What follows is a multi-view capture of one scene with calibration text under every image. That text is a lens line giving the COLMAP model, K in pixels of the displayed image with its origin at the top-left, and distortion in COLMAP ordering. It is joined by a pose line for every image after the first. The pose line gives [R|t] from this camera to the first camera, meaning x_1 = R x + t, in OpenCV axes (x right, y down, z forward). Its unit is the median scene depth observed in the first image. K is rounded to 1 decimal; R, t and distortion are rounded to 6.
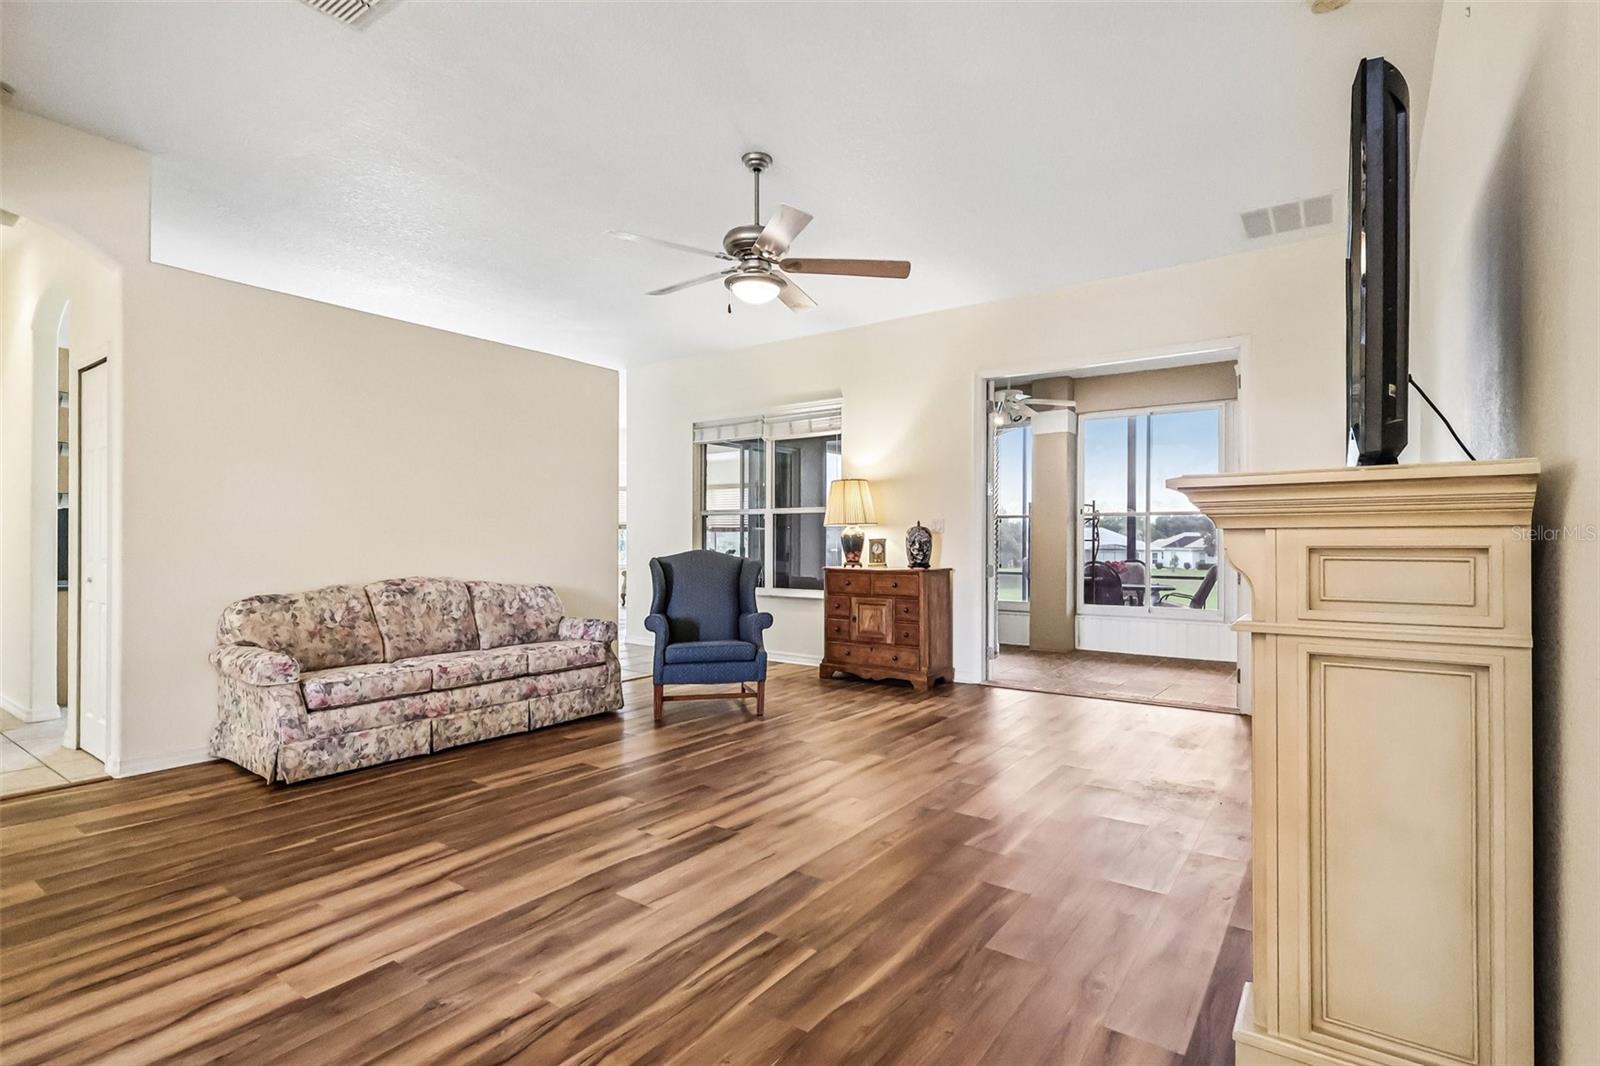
lens RADIAL K [[759.9, 0, 829.7], [0, 759.9, 537.9], [0, 0, 1]] dist [-0.004430, 0.000935]
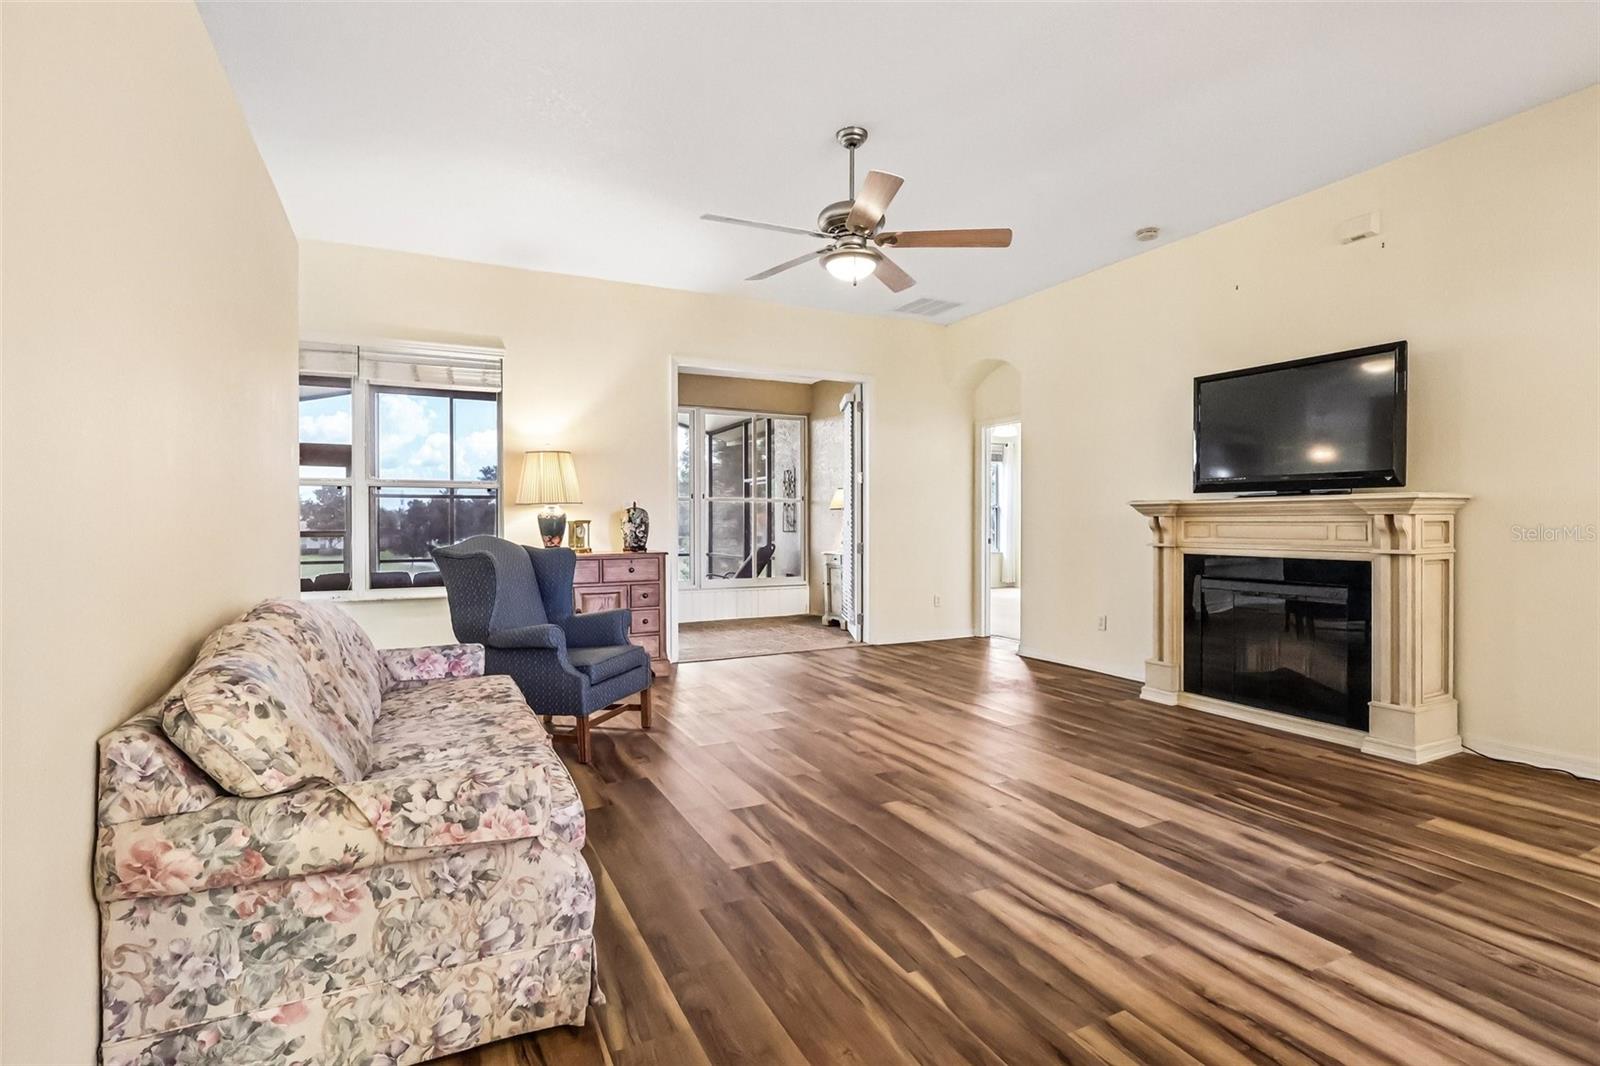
lens RADIAL K [[759.9, 0, 800.0], [0, 759.9, 523.2], [0, 0, 1]] dist [-0.004430, 0.000935]
pose [[0.478080, -0.002918, 0.878312, -0.895722], [0.001312, 0.999996, 0.002608, 0.003422], [-0.878316, -0.000095, 0.478081, 0.528681]]
